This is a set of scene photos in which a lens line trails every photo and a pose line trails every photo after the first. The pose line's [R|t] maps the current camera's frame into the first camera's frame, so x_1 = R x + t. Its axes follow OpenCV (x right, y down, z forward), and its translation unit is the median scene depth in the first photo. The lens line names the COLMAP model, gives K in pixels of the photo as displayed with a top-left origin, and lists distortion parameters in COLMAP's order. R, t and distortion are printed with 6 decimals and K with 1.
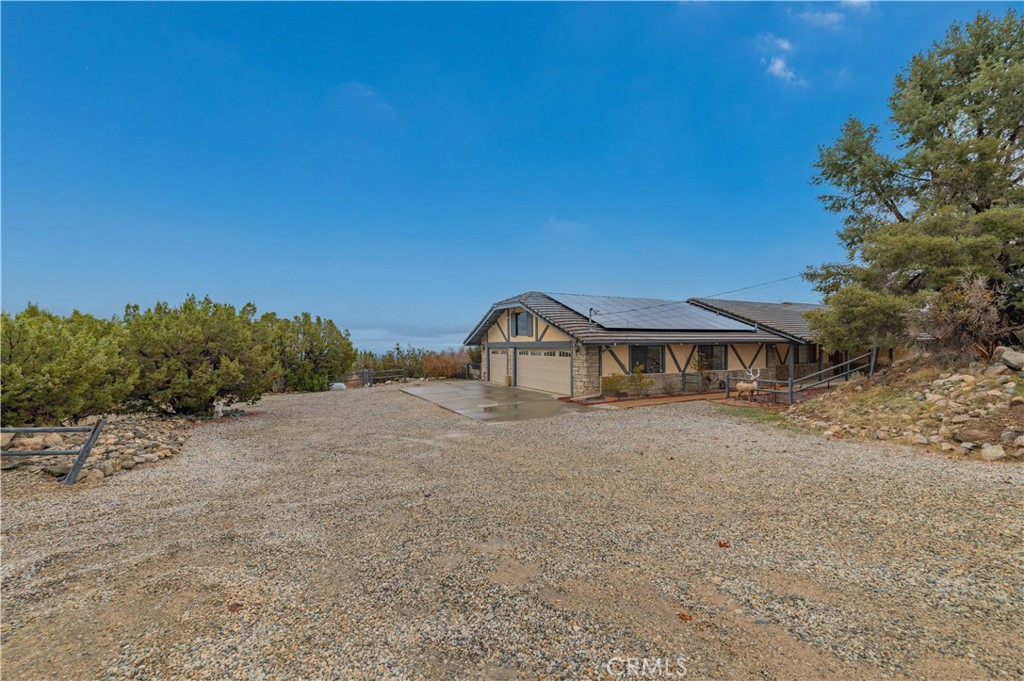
lens RADIAL K [[410.9, 0, 510.7], [0, 410.9, 342.6], [0, 0, 1]] dist [-0.000129, -0.000043]
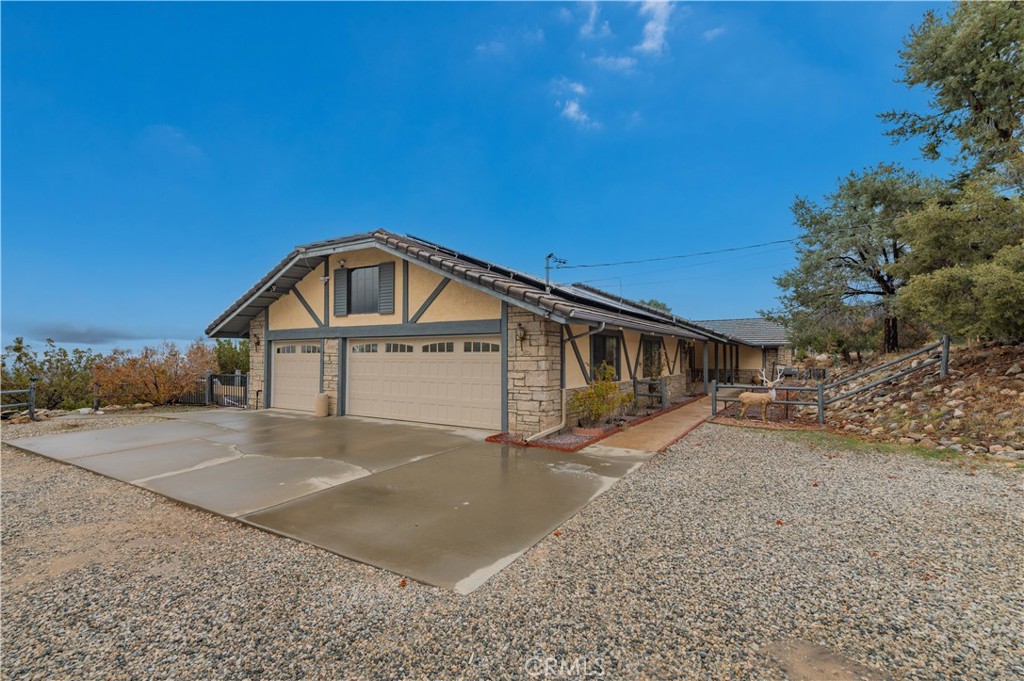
lens RADIAL K [[455.1, 0, 515.4], [0, 455.1, 341.7], [0, 0, 1]] dist [0.010682, -0.000052]
pose [[0.856238, 0.024692, 0.515991, -0.096139], [-0.008623, 0.999401, -0.033516, 0.033104], [-0.516510, 0.024248, 0.855938, 0.420324]]
